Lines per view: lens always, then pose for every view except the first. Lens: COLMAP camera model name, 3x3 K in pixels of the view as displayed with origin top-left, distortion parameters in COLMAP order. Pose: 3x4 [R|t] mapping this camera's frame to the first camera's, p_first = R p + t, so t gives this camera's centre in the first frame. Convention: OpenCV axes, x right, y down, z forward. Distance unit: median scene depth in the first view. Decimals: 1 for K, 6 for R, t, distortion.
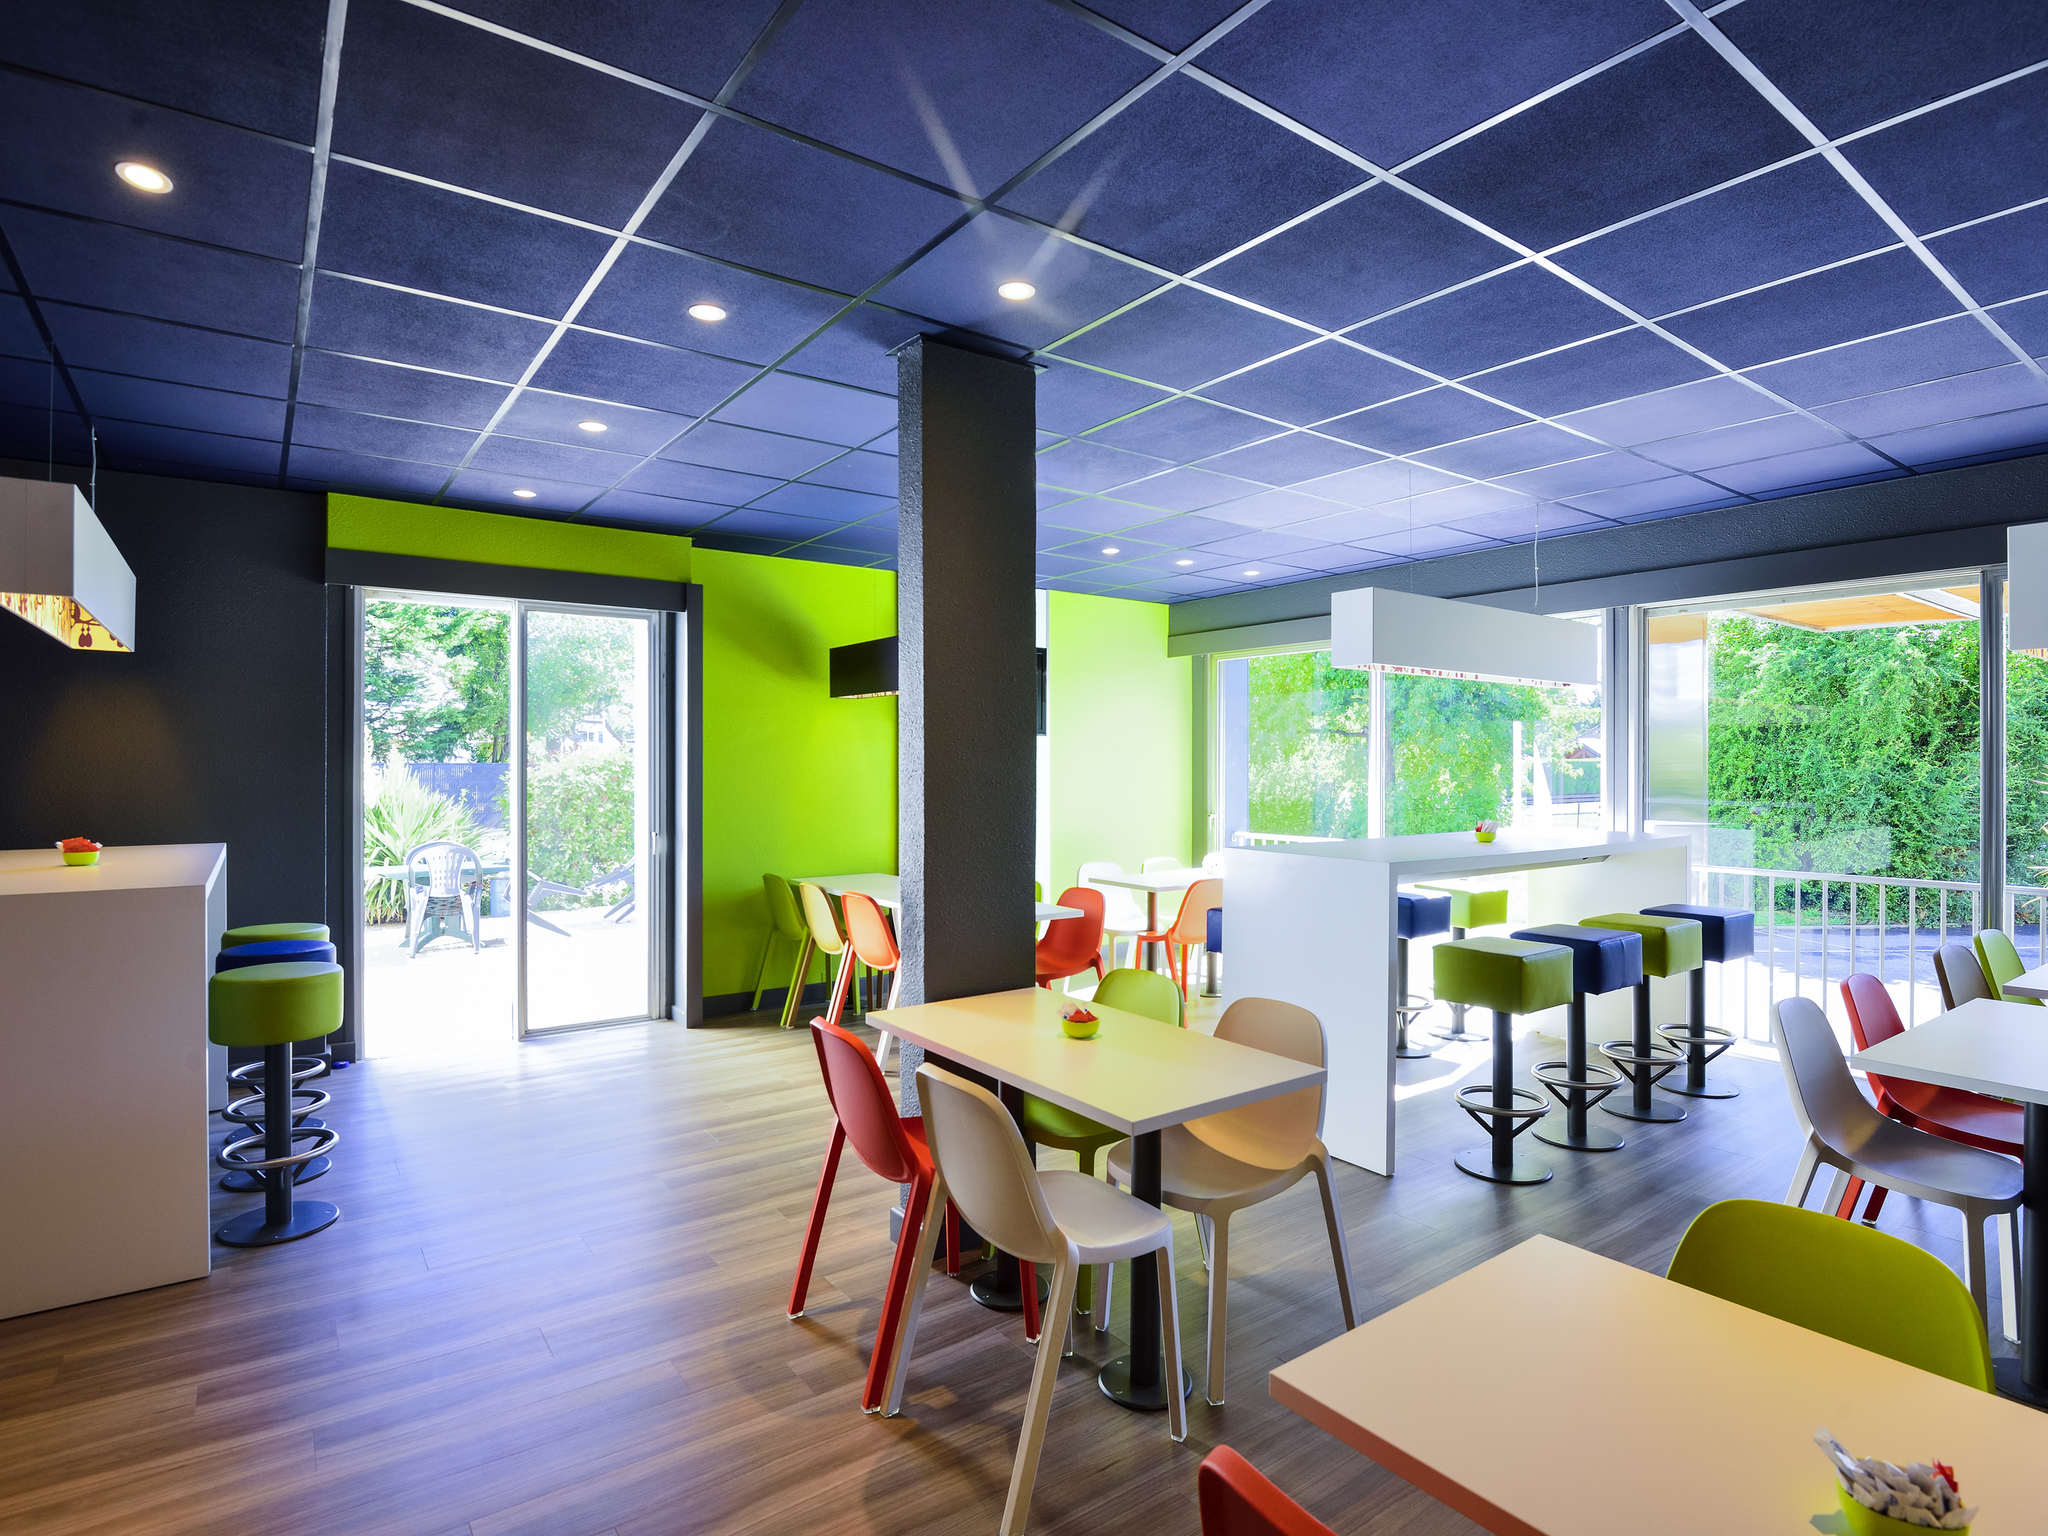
lens RADIAL K [[1053.9, 0, 1032.7], [0, 1053.9, 752.0], [0, 0, 1]] dist [-0.004721, -0.003246]
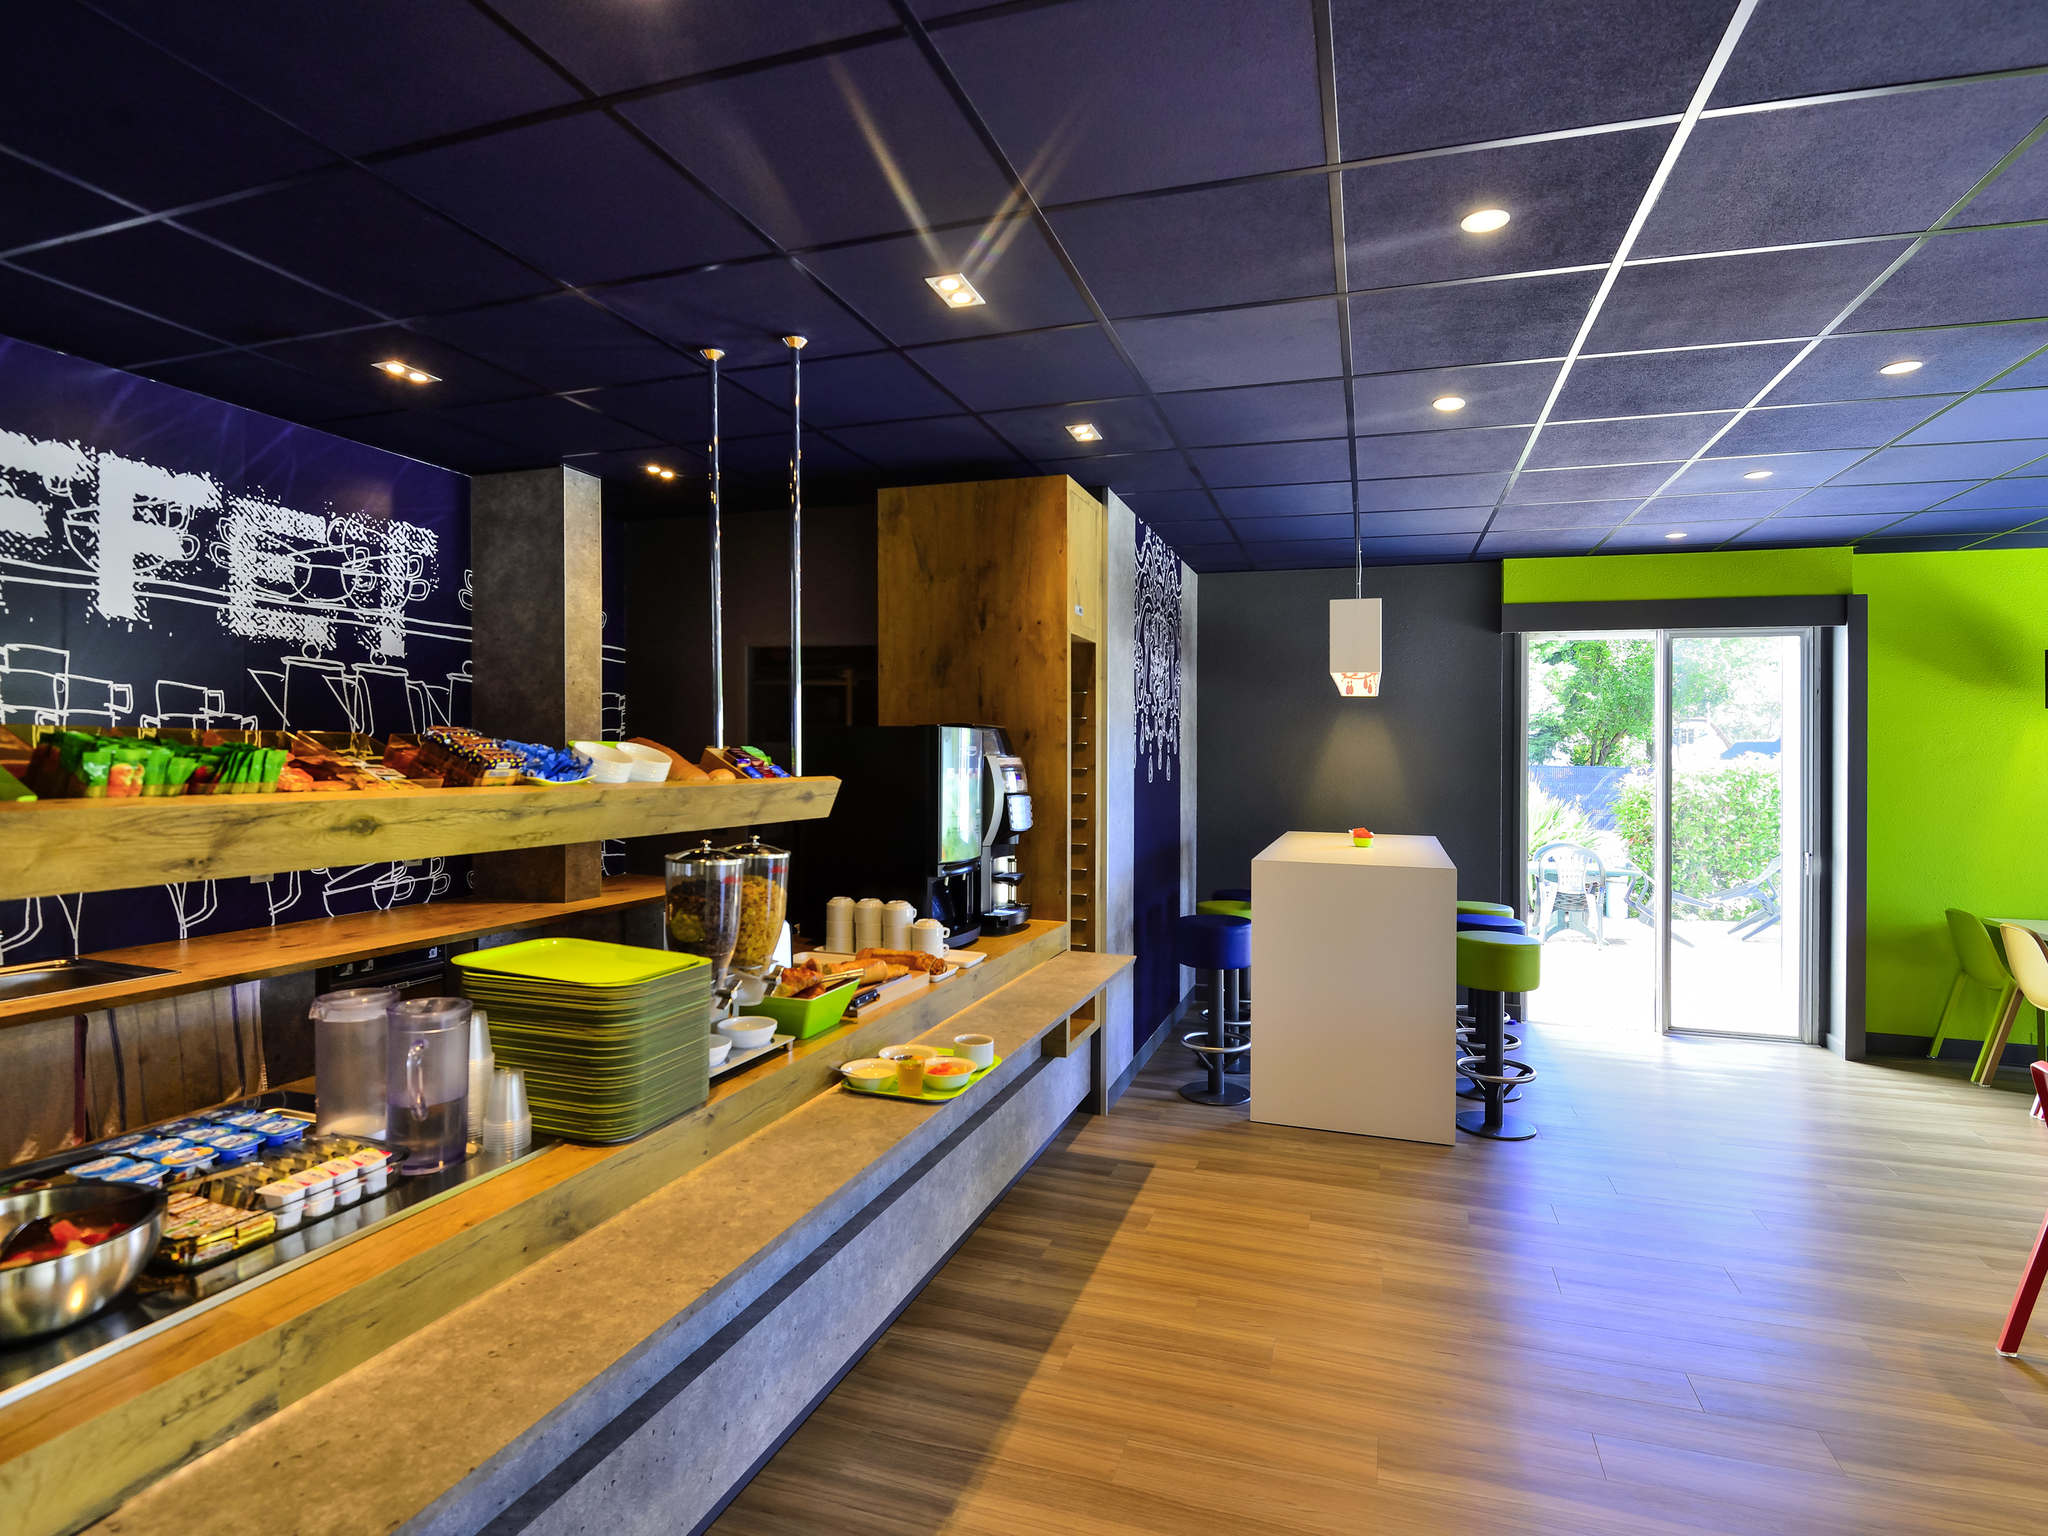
lens RADIAL K [[1053.9, 0, 1032.7], [0, 1053.9, 752.0], [0, 0, 1]] dist [-0.004721, -0.003246]
pose [[0.579098, 0.004325, -0.815246, 0.022637], [-0.003986, 0.999989, 0.002473, -0.019213], [0.815248, 0.001817, 0.579109, -0.168278]]
